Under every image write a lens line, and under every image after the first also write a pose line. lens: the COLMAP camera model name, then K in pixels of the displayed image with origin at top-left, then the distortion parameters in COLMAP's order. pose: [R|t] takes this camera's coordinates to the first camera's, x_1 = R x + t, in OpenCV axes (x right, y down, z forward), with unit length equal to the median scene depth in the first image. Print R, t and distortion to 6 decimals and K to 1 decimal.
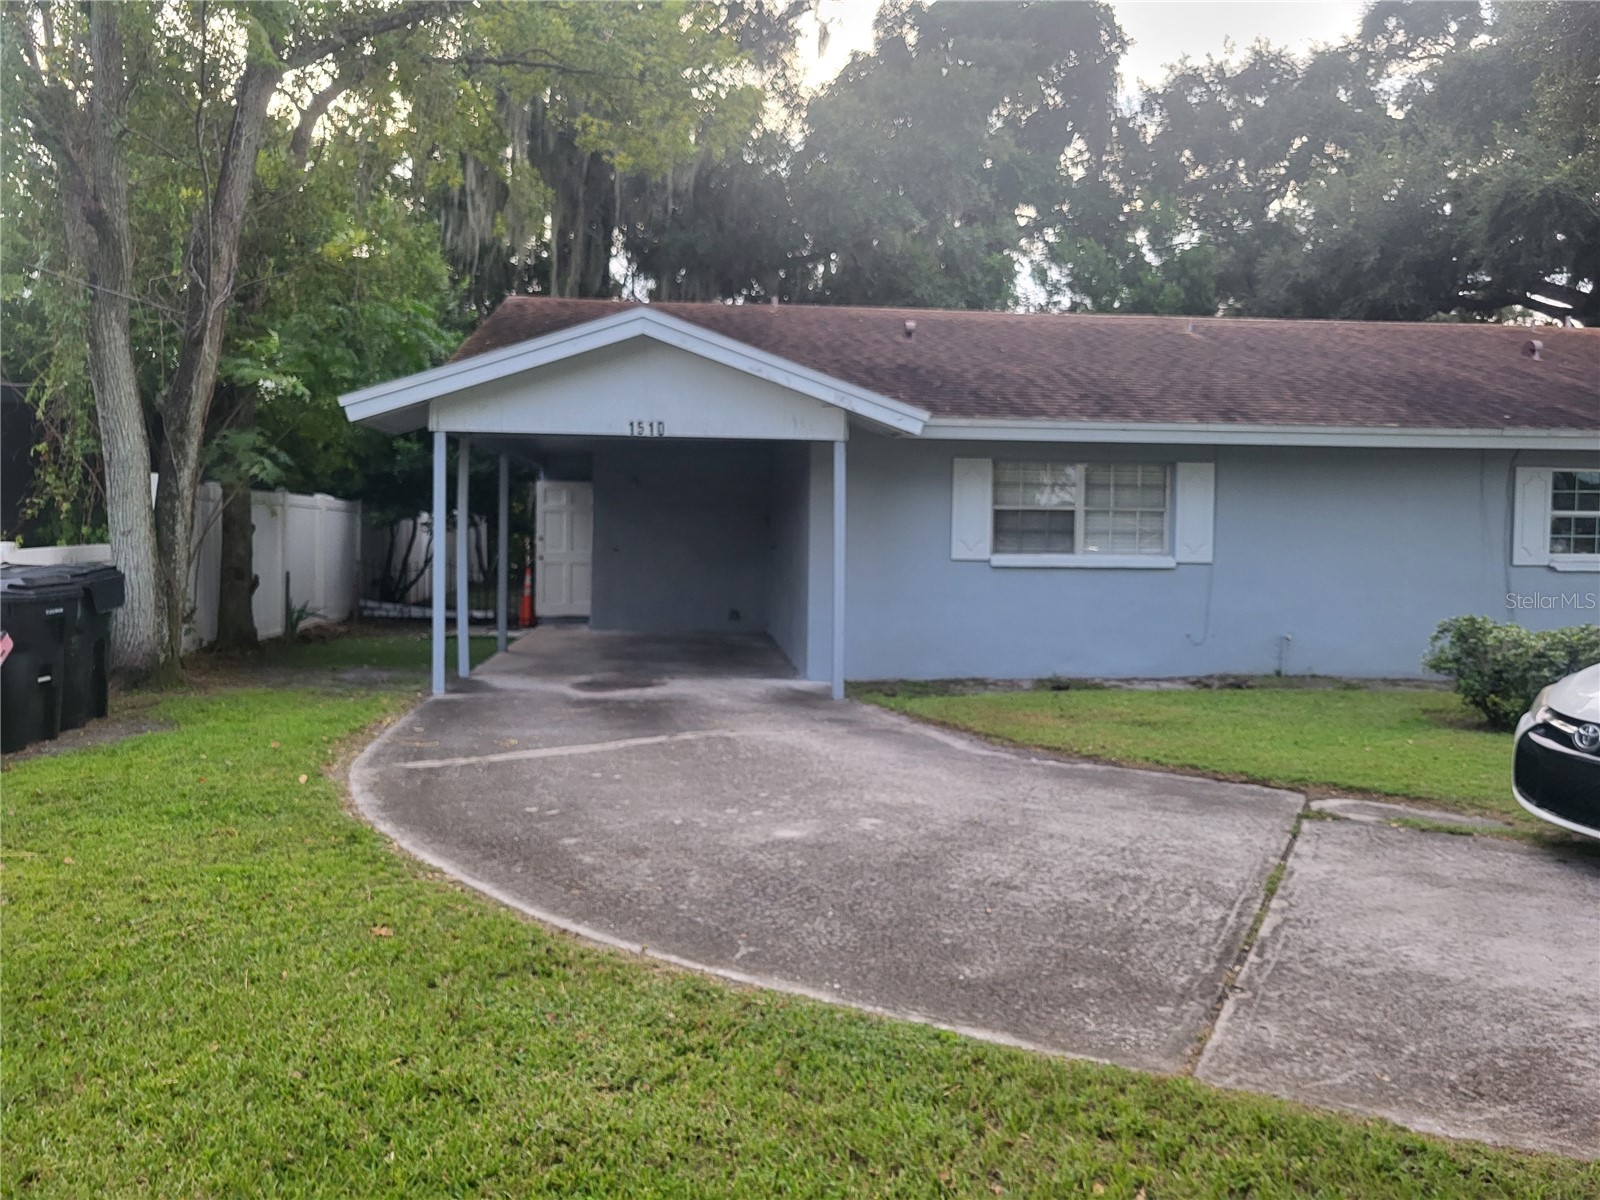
lens RADIAL K [[1182.8, 0, 800.0], [0, 1182.8, 600.0], [0, 0, 1]] dist [0.063353, -0.011474]
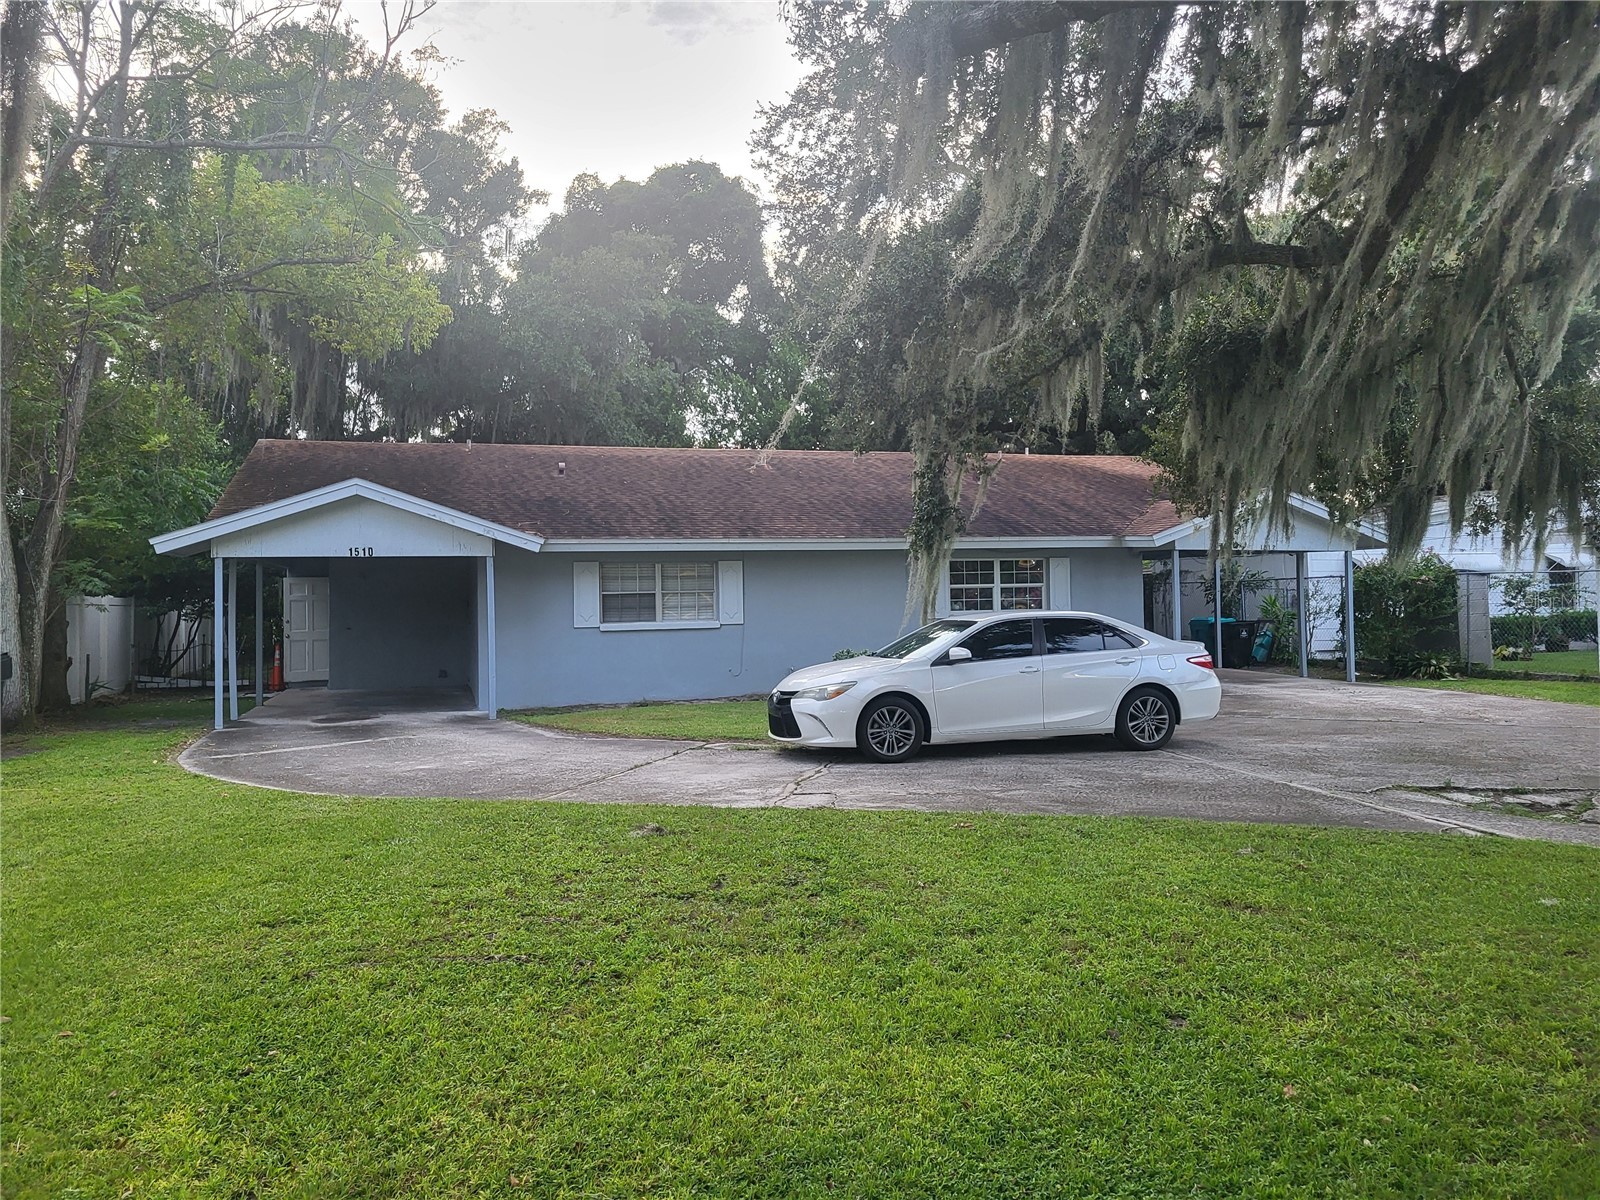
lens RADIAL K [[1182.8, 0, 800.0], [0, 1182.8, 600.0], [0, 0, 1]] dist [0.063353, -0.011474]
pose [[0.980779, -0.030801, 0.192677, 0.119401], [0.041295, 0.997860, -0.050687, 0.020553], [-0.190703, 0.057669, 0.979952, -0.581817]]
